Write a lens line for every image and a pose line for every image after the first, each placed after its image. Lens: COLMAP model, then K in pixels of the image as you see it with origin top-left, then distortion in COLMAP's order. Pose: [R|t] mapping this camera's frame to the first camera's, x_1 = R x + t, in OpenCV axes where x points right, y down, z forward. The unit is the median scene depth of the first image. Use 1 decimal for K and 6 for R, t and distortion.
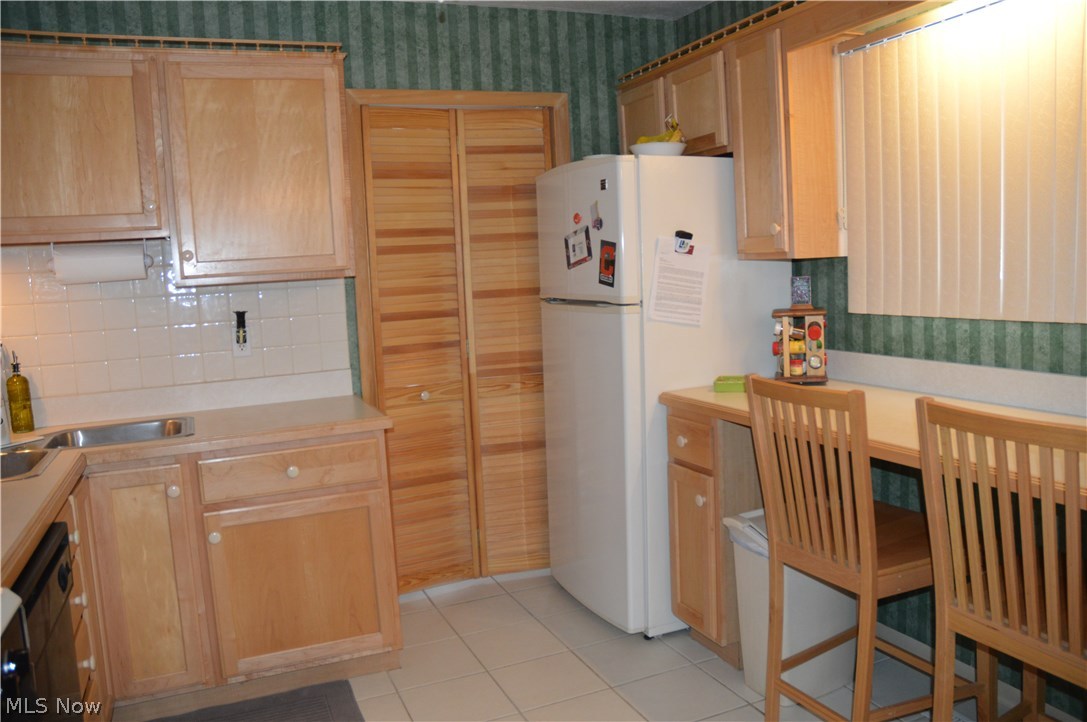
lens RADIAL K [[846.8, 0, 549.8], [0, 846.8, 355.0], [0, 0, 1]] dist [-0.164868, 0.119050]
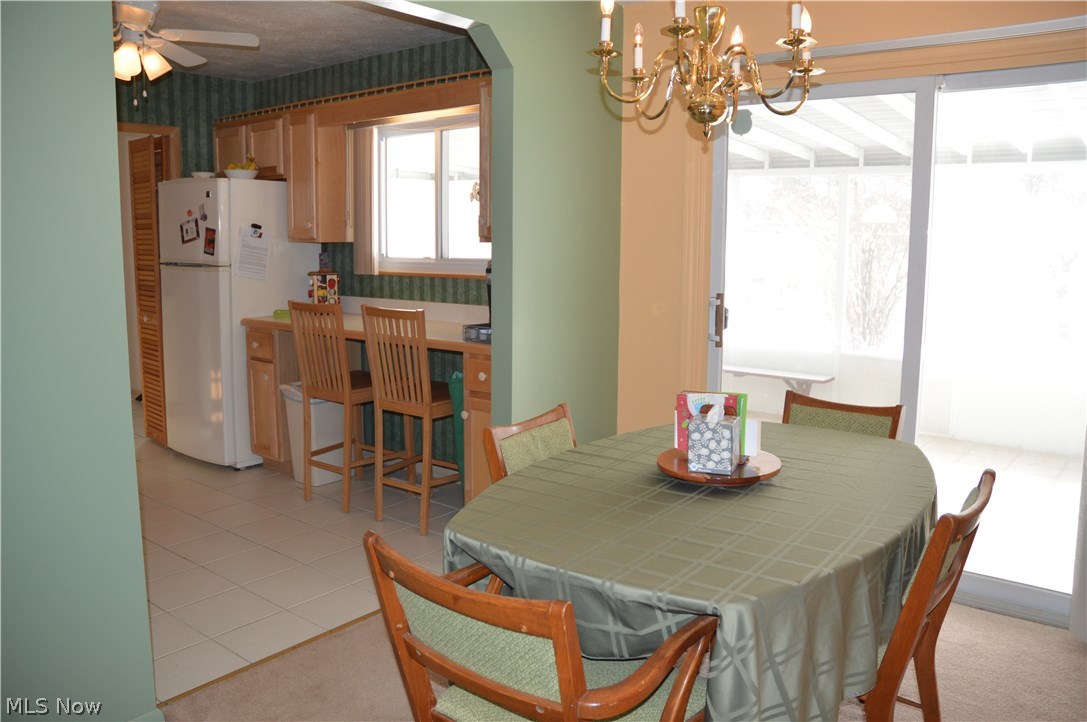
lens RADIAL K [[846.8, 0, 552.9], [0, 846.8, 354.4], [0, 0, 1]] dist [-0.164868, 0.119050]
pose [[0.875925, -0.010984, 0.482323, -0.127153], [0.001302, 0.999791, 0.020404, 0.084018], [-0.482446, -0.017244, 0.875756, -0.771612]]
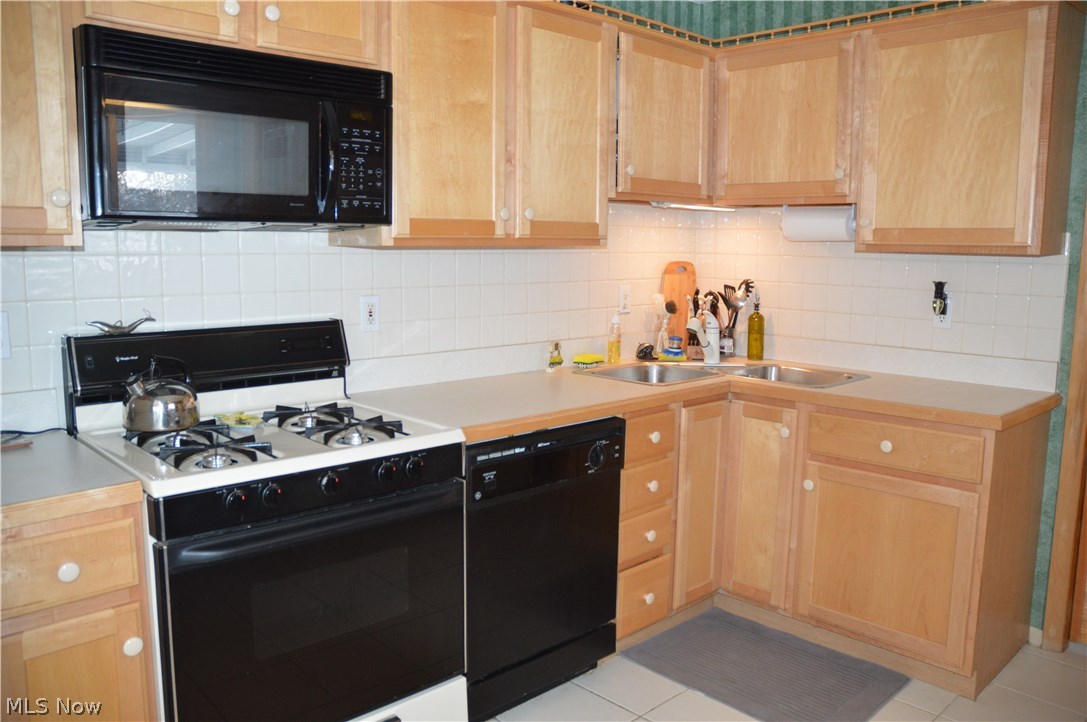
lens RADIAL K [[846.8, 0, 545.4], [0, 846.8, 358.8], [0, 0, 1]] dist [-0.164868, 0.119050]
pose [[0.341142, 0.174454, -0.923682, 0.398203], [-0.125600, 0.982276, 0.139133, -0.041944], [0.931583, 0.068551, 0.357007, 0.245037]]
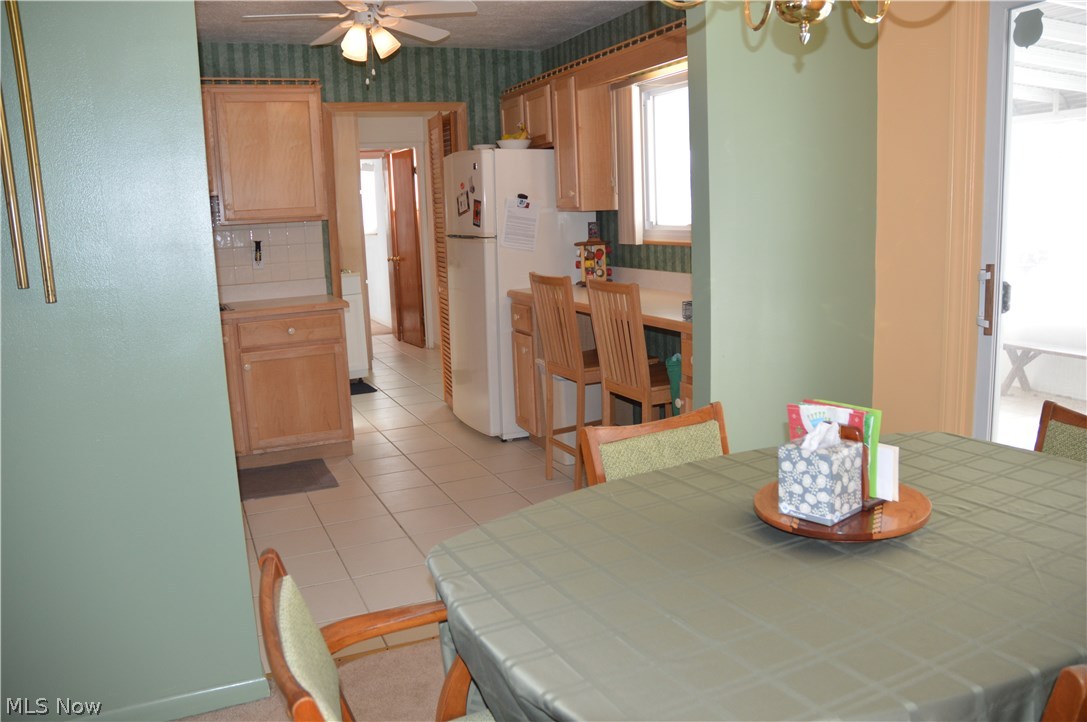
lens RADIAL K [[846.8, 0, 550.7], [0, 846.8, 352.1], [0, 0, 1]] dist [-0.164868, 0.119050]
pose [[0.999660, 0.009516, 0.024286, 0.178080], [-0.010893, 0.998301, 0.057238, 0.070781], [-0.023700, -0.057483, 0.998065, -0.702432]]
